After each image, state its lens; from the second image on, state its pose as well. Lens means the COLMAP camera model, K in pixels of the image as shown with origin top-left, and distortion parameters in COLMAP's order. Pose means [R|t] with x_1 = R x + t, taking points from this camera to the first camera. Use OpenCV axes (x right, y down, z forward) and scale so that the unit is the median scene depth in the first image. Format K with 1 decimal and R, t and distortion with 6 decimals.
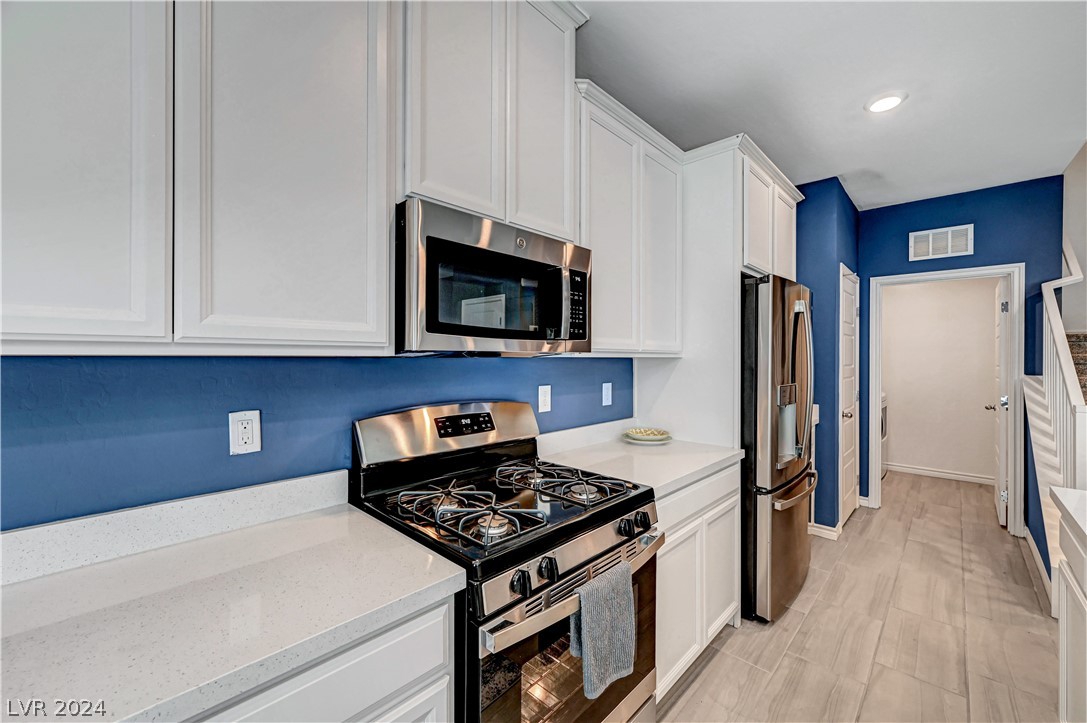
lens RADIAL K [[434.2, 0, 547.4], [0, 434.2, 350.6], [0, 0, 1]] dist [-0.001806, 0.001877]
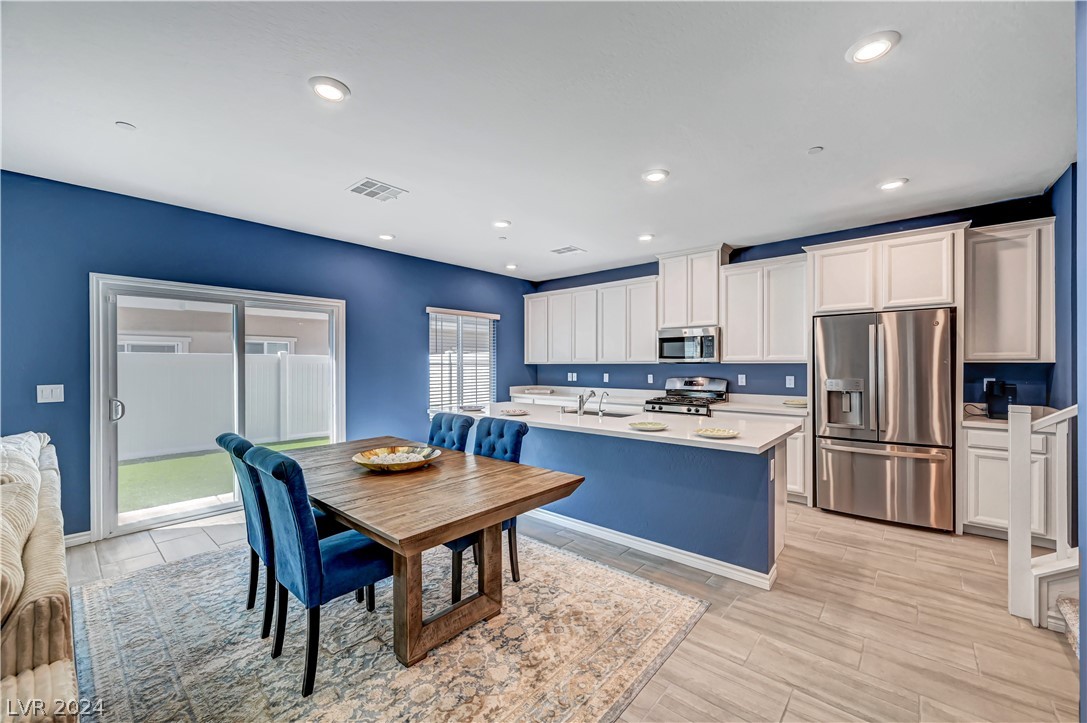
lens RADIAL K [[434.2, 0, 541.4], [0, 434.2, 365.1], [0, 0, 1]] dist [-0.001806, 0.001877]
pose [[0.035447, -0.003166, -0.999367, 1.714464], [0.015637, 0.999874, -0.002613, 0.009636], [0.999249, -0.015534, 0.035492, -0.160513]]
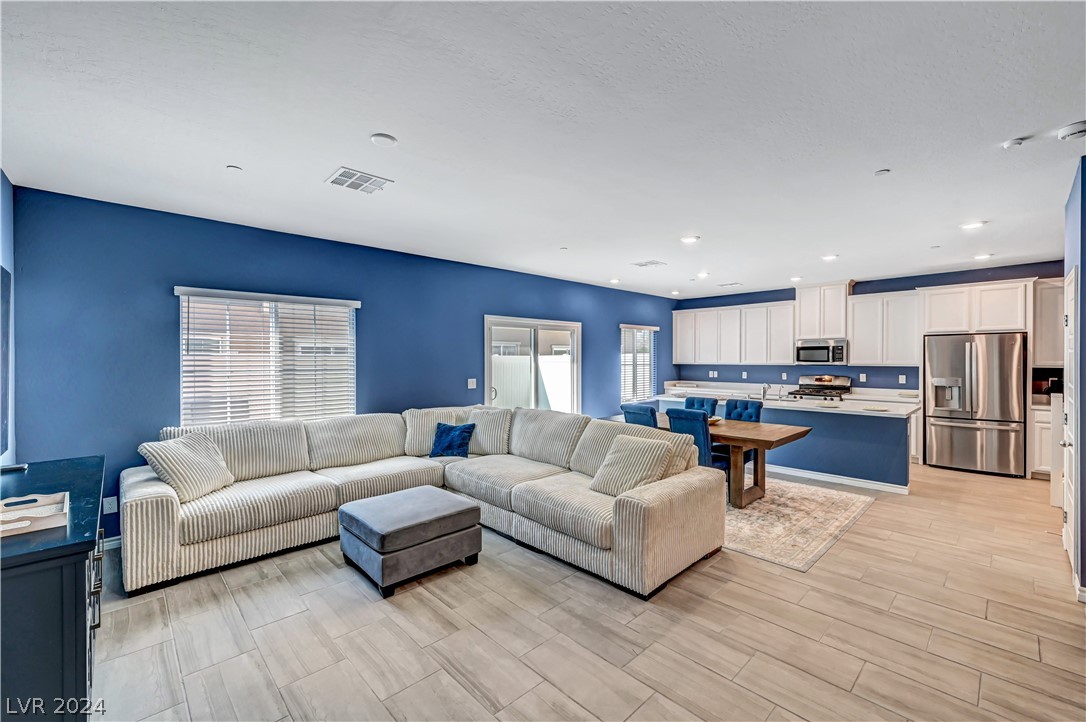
lens RADIAL K [[453.3, 0, 537.7], [0, 453.3, 360.3], [0, 0, 1]] dist [0.000892, 0.000022]
pose [[-0.057584, -0.001262, -0.998340, 2.605563], [0.013226, 0.999910, -0.002026, -0.037479], [0.998253, -0.013321, -0.057562, -0.942427]]
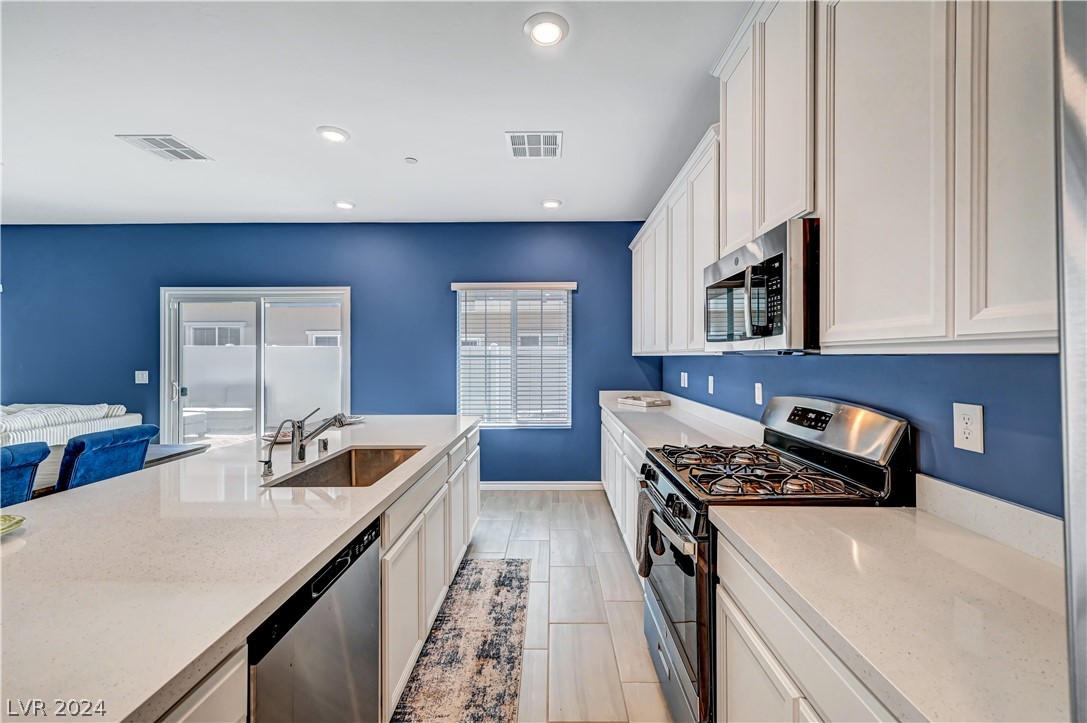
lens RADIAL K [[434.2, 0, 549.9], [0, 434.2, 353.6], [0, 0, 1]] dist [-0.001806, 0.001877]
pose [[-0.734909, -0.008772, -0.678109, 0.553996], [0.006324, 0.999784, -0.019786, 0.015397], [0.678136, -0.018829, -0.734695, 0.737509]]
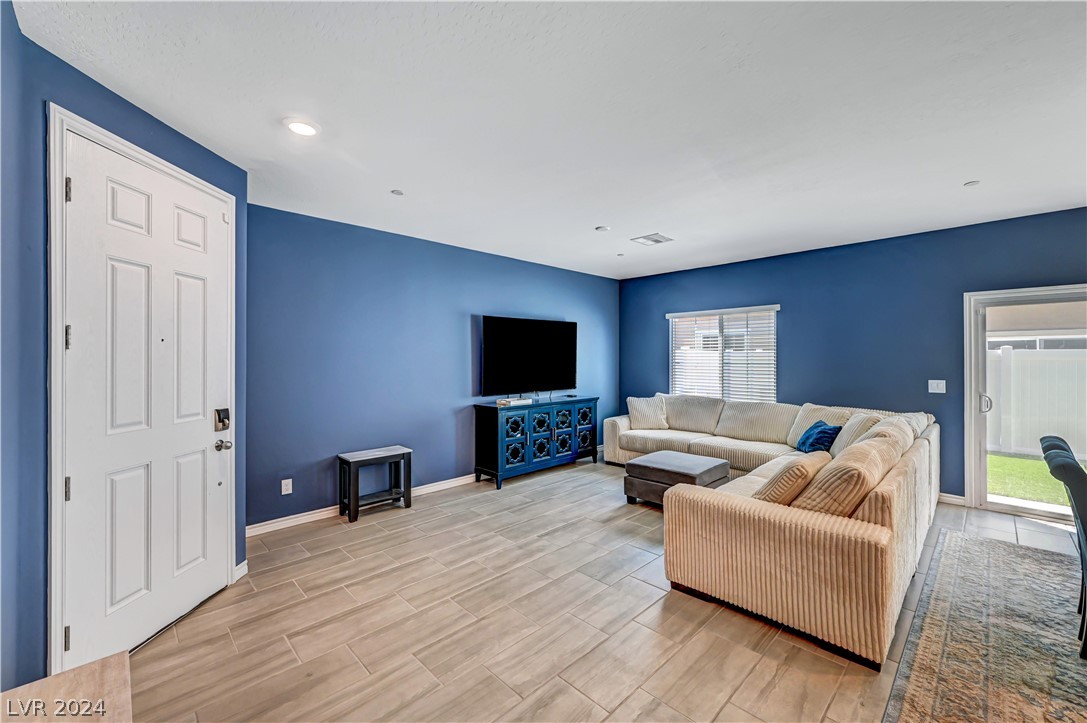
lens RADIAL K [[434.2, 0, 550.9], [0, 434.2, 358.4], [0, 0, 1]] dist [-0.001806, 0.001877]
pose [[-0.999566, -0.004467, 0.029134, 1.870324], [-0.004711, 0.999954, -0.008321, -0.019047], [-0.029095, -0.008455, -0.999541, 0.188936]]
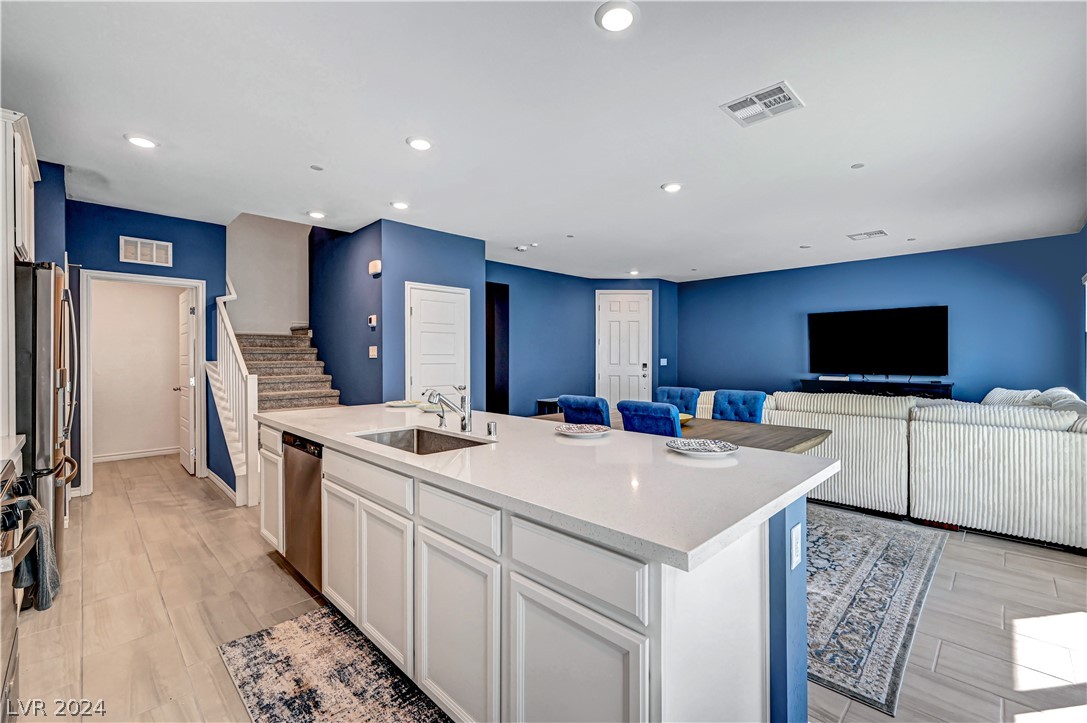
lens RADIAL K [[453.7, 0, 544.5], [0, 453.7, 370.3], [0, 0, 1]] dist [0.000892, 0.000022]
pose [[0.025684, -0.038485, 0.998929, -0.389156], [-0.009170, 0.999208, 0.038732, 0.022573], [-0.999628, -0.010155, 0.025311, -0.149015]]
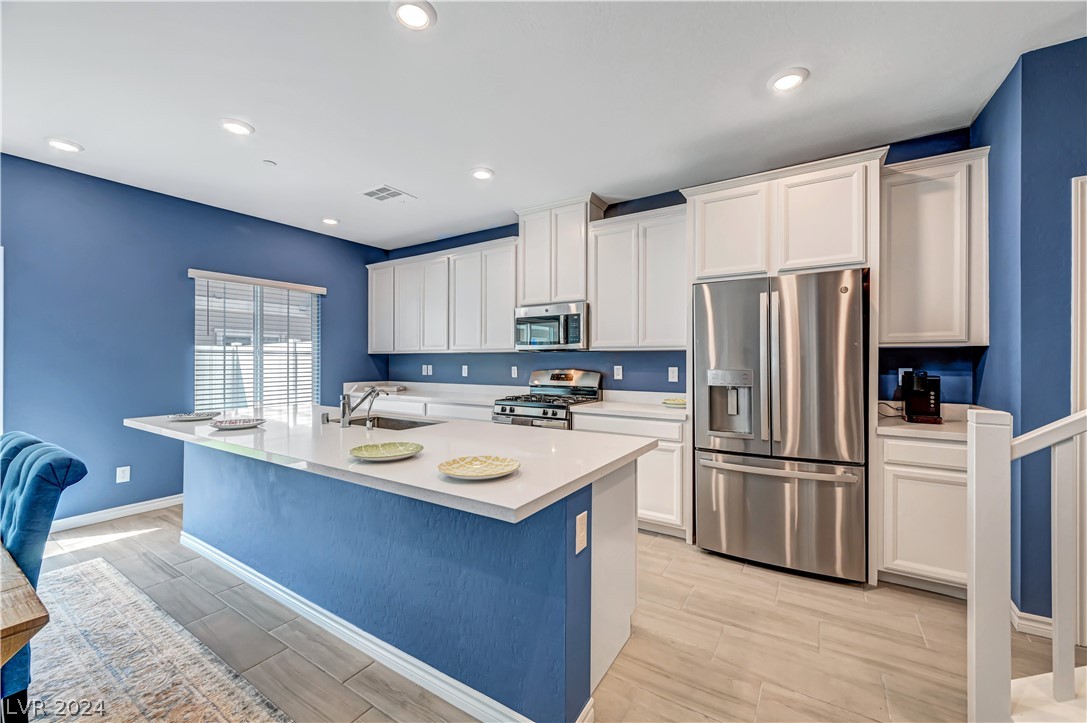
lens RADIAL K [[434.2, 0, 542.6], [0, 434.2, 361.5], [0, 0, 1]] dist [-0.001806, 0.001877]
pose [[0.180825, -0.003467, -0.983509, 1.290667], [0.013705, 0.999906, -0.001005, 0.040847], [0.983420, -0.013297, 0.180855, 0.229011]]
